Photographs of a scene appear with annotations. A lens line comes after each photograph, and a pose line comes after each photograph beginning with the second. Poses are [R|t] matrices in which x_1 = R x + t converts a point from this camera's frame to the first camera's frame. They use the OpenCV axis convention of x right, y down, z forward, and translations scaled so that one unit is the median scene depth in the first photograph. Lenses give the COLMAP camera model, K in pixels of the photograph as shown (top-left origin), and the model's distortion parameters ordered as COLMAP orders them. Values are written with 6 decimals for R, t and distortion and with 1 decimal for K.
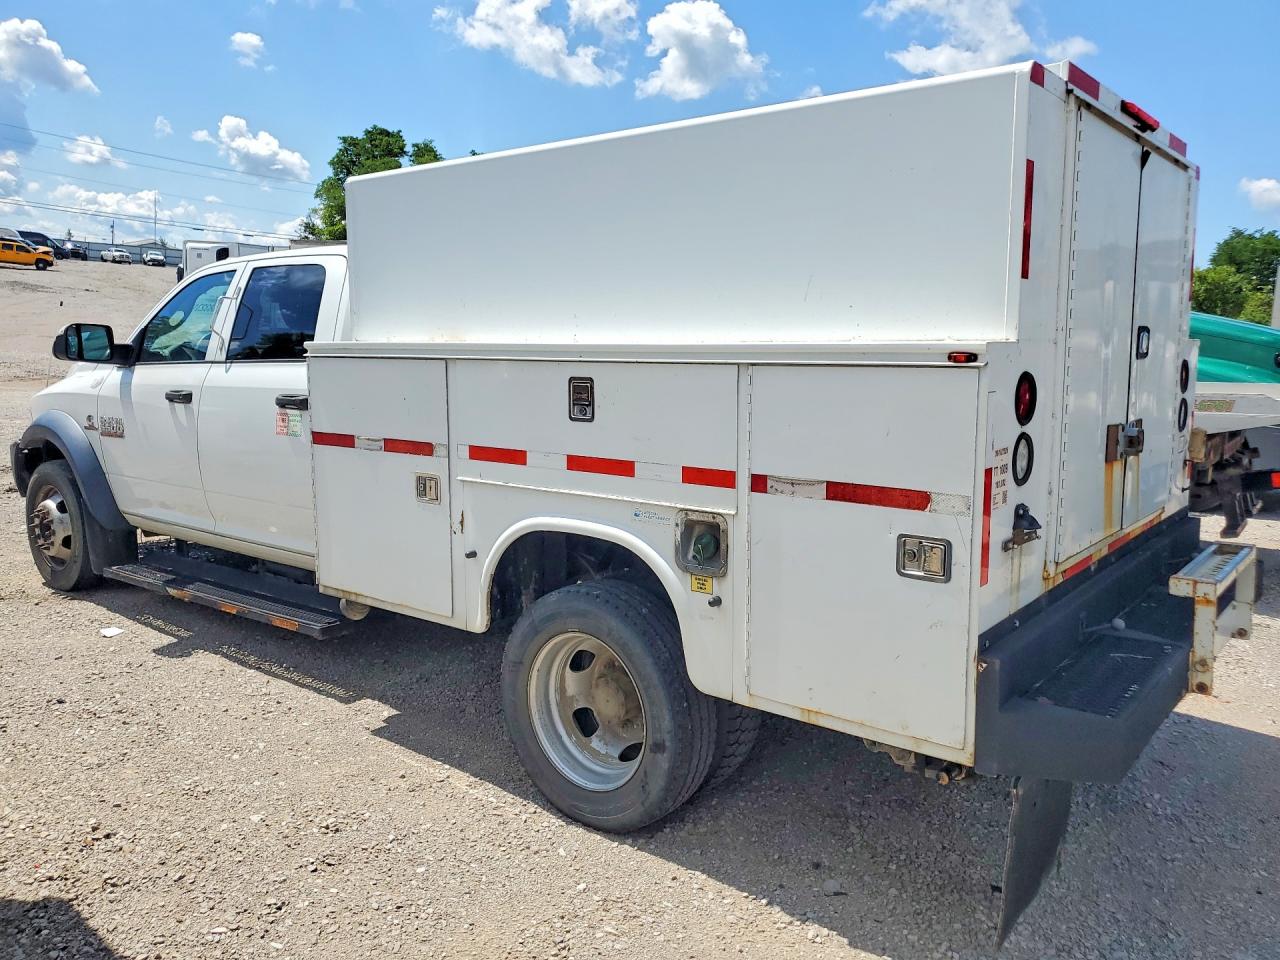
lens RADIAL K [[992.5, 0, 640.0], [0, 992.5, 480.0], [0, 0, 1]] dist [0.028619, 0.003408]
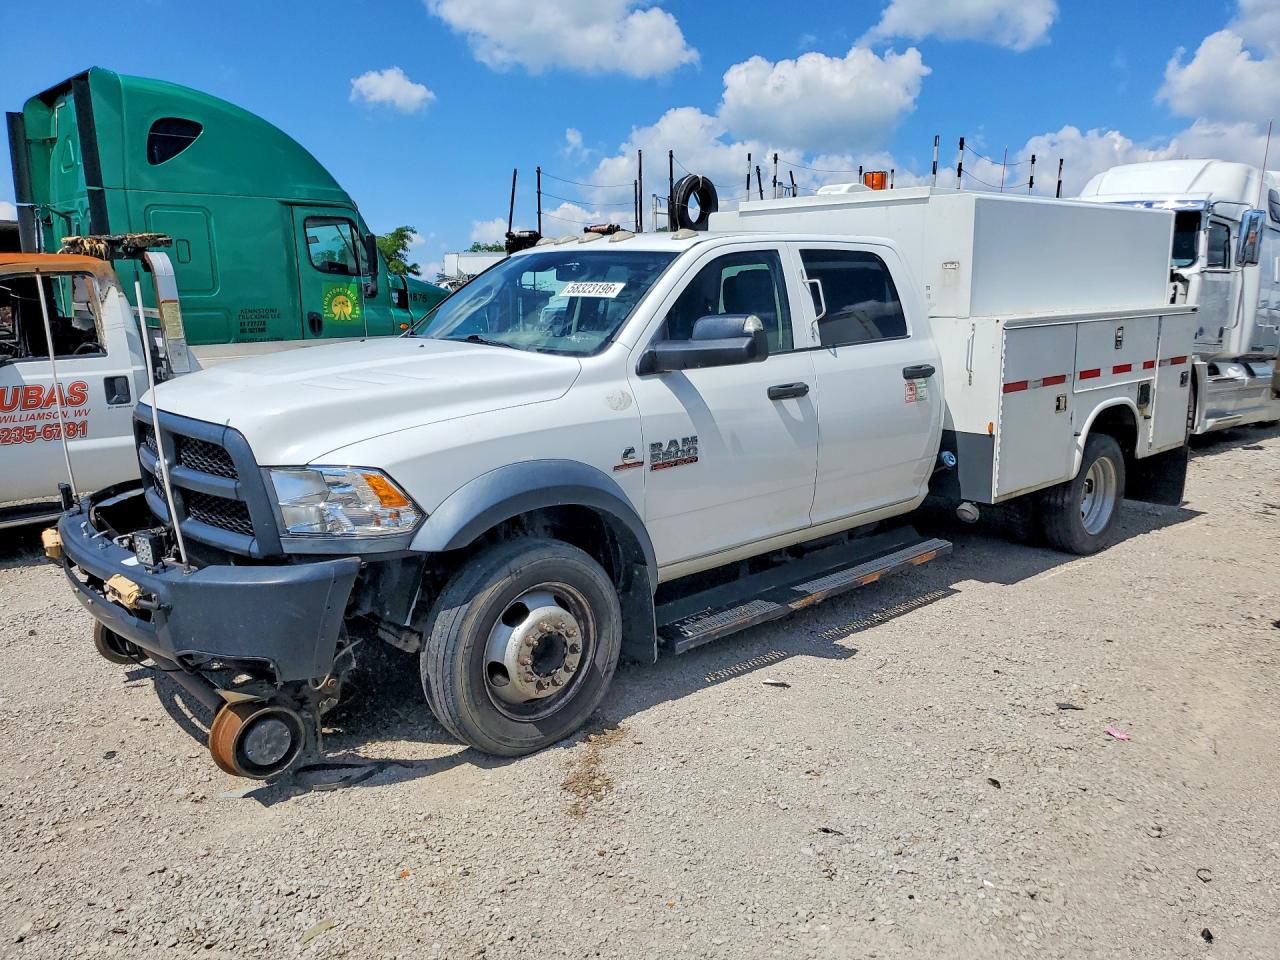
lens RADIAL K [[992.5, 0, 640.0], [0, 992.5, 480.0], [0, 0, 1]] dist [0.028619, 0.003408]
pose [[0.158813, -0.203501, 0.966109, -1.644276], [0.142344, 0.973023, 0.181559, -0.225550], [-0.976994, 0.108686, 0.183496, 1.179175]]
